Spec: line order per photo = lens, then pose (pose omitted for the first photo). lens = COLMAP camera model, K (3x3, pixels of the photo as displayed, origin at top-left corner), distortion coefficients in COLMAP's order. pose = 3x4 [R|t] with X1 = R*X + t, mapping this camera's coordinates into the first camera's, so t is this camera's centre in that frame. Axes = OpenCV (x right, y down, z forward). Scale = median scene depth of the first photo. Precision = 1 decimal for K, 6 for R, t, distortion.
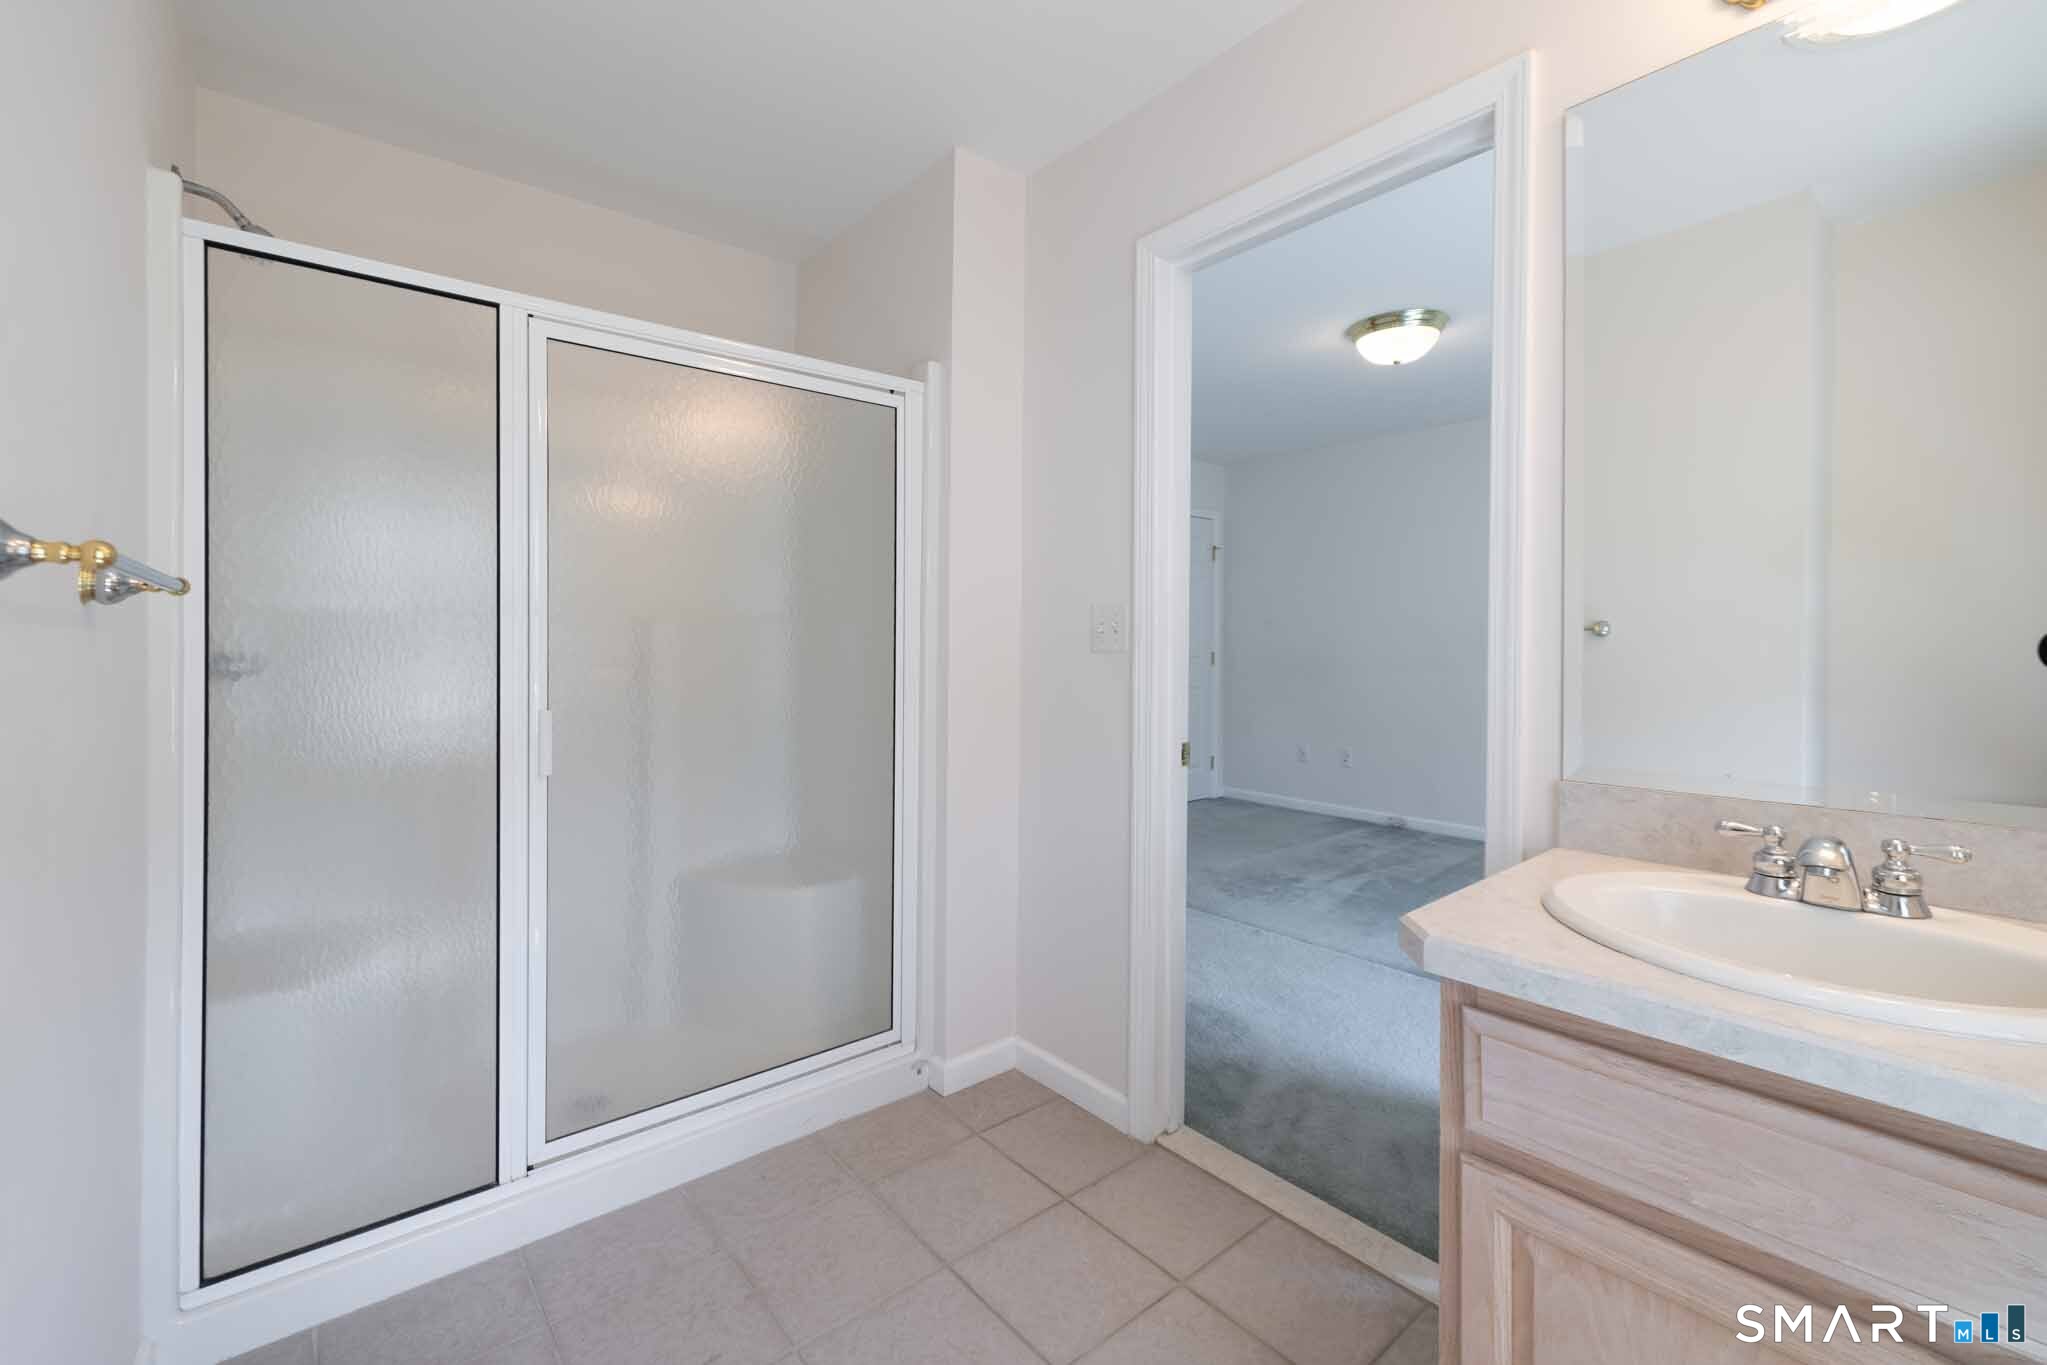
lens RADIAL K [[873.2, 0, 1008.5], [0, 873.2, 649.2], [0, 0, 1]] dist [0.000570, 0.000142]
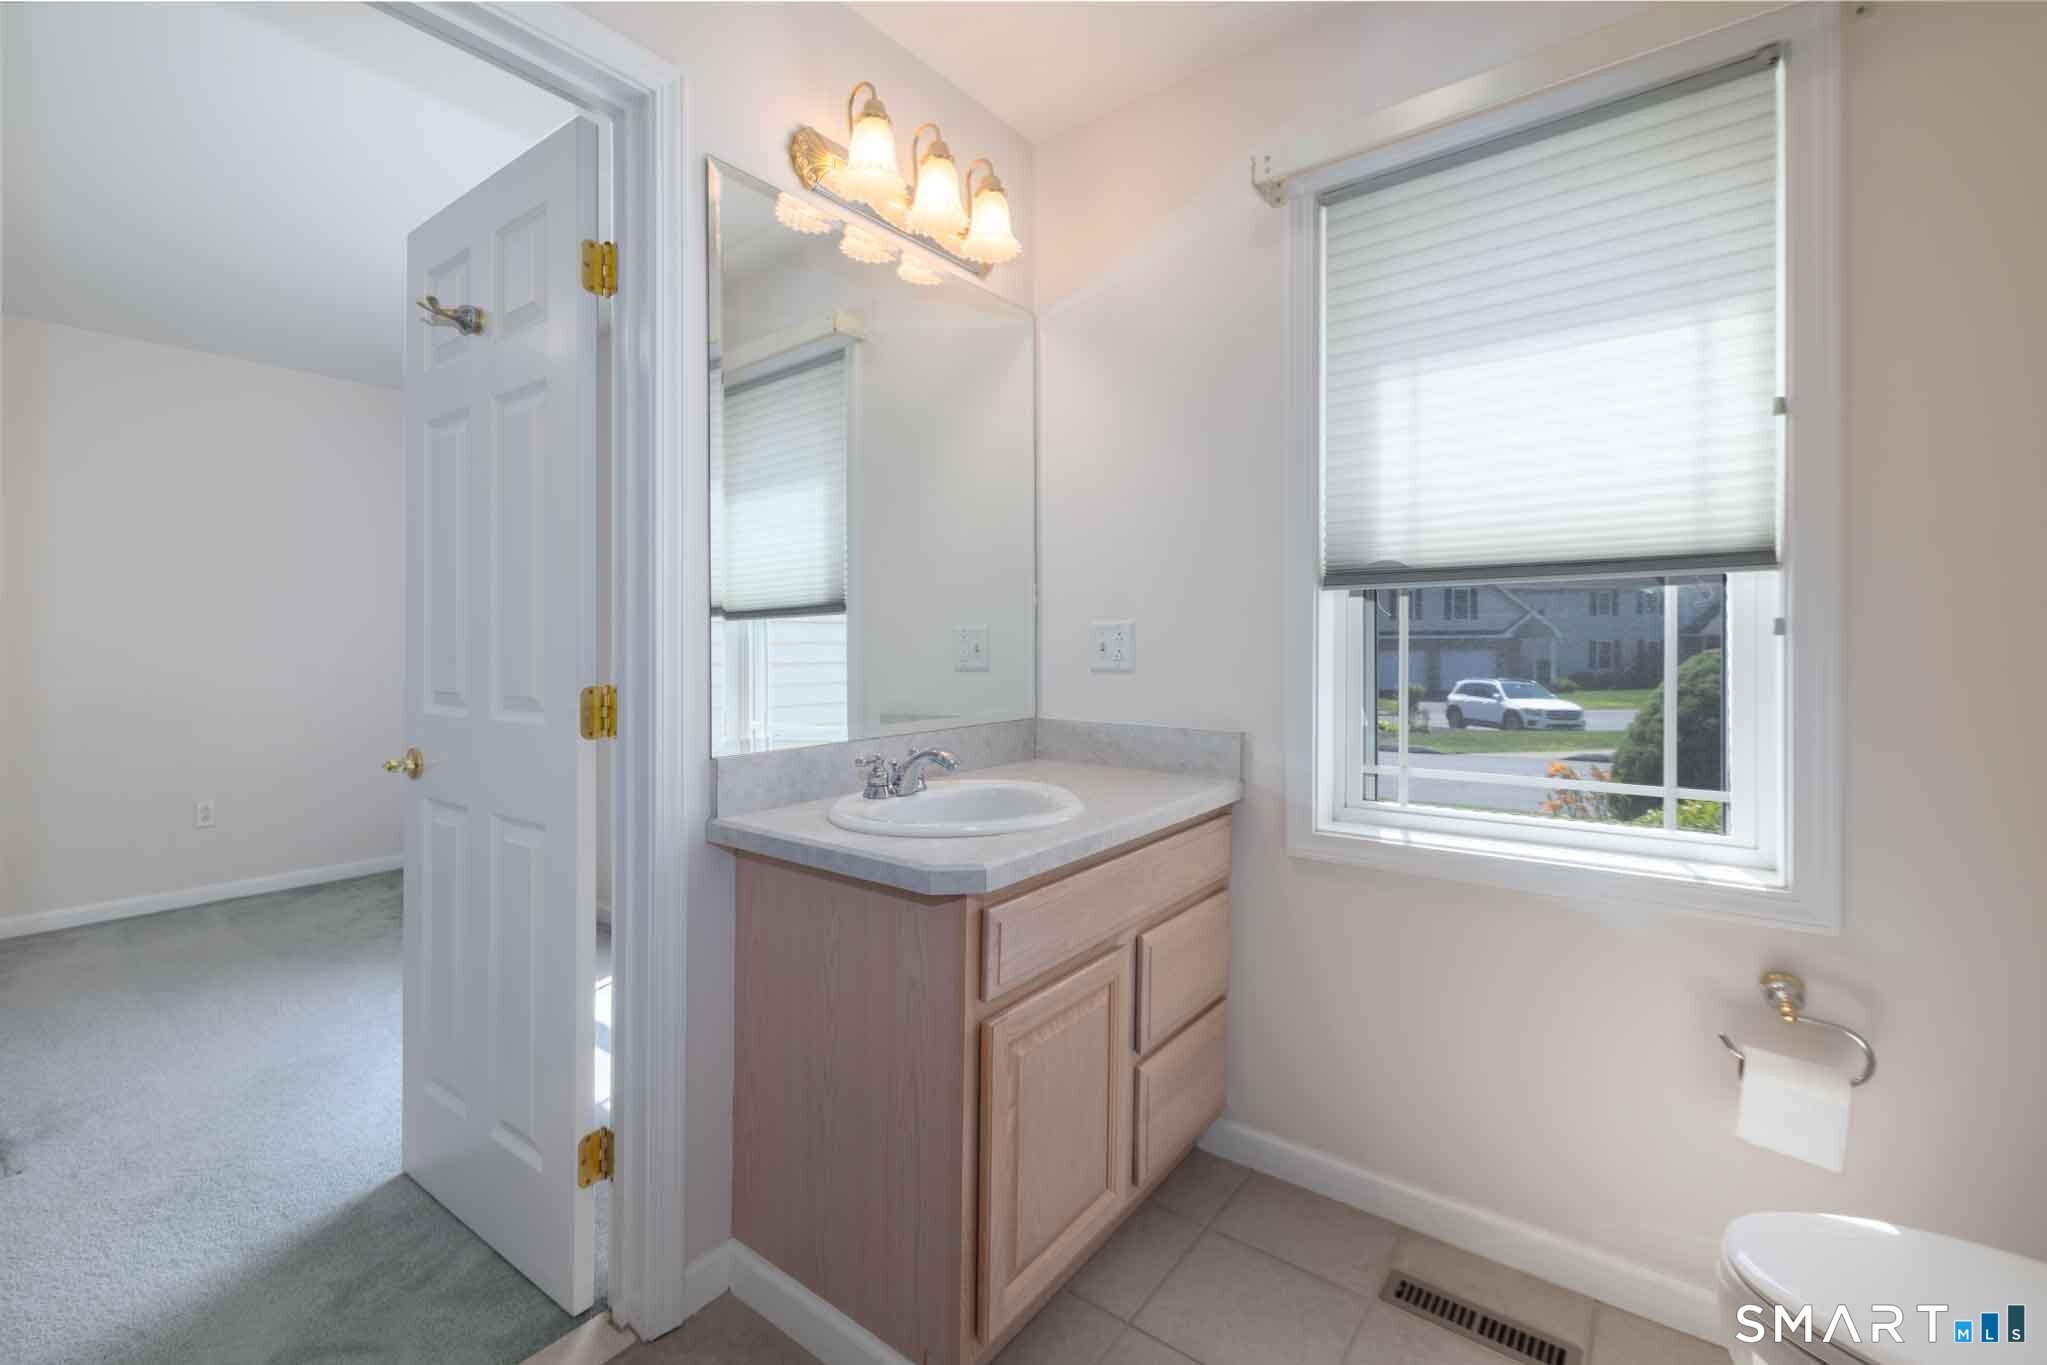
lens RADIAL K [[873.2, 0, 1008.5], [0, 873.2, 649.2], [0, 0, 1]] dist [0.000570, 0.000142]
pose [[-0.222004, -0.013188, 0.974957, -0.684918], [-0.000635, 0.999910, 0.013381, -0.005760], [-0.975046, 0.002352, -0.221992, 1.113975]]
